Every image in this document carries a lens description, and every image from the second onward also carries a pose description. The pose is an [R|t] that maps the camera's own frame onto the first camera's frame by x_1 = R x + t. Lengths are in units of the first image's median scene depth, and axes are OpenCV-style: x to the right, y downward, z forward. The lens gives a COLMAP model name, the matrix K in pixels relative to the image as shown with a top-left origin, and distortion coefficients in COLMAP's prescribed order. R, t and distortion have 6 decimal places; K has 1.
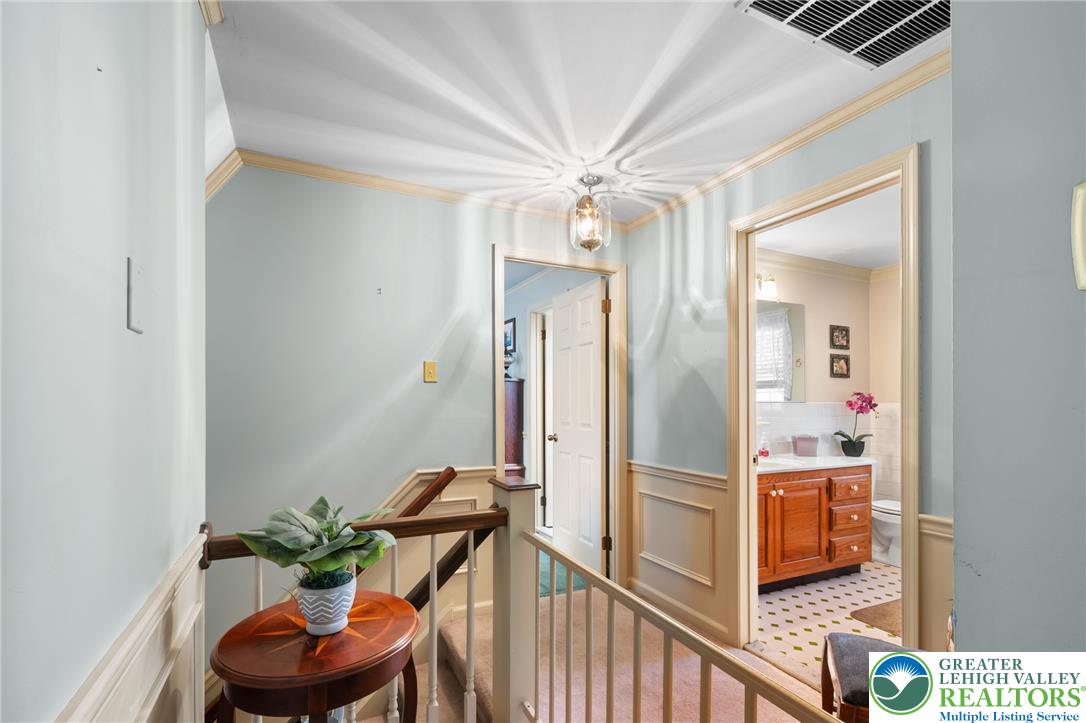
lens RADIAL K [[502.6, 0, 542.2], [0, 502.6, 398.0], [0, 0, 1]] dist [0.000518, -0.000029]
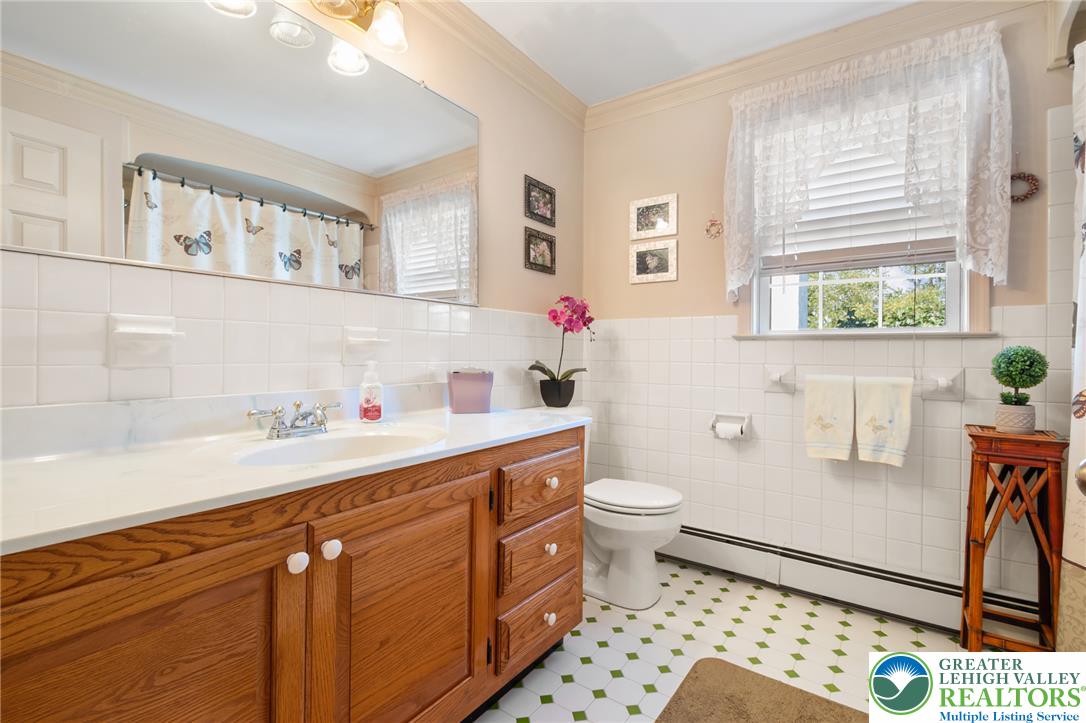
lens RADIAL K [[489.7, 0, 543.1], [0, 489.7, 349.8], [0, 0, 1]] dist [0.000423, 0.000080]
pose [[0.878268, 0.008499, 0.478093, 0.349442], [-0.011551, 0.999927, 0.003445, 0.051440], [-0.478029, -0.008548, 0.878302, 0.537293]]
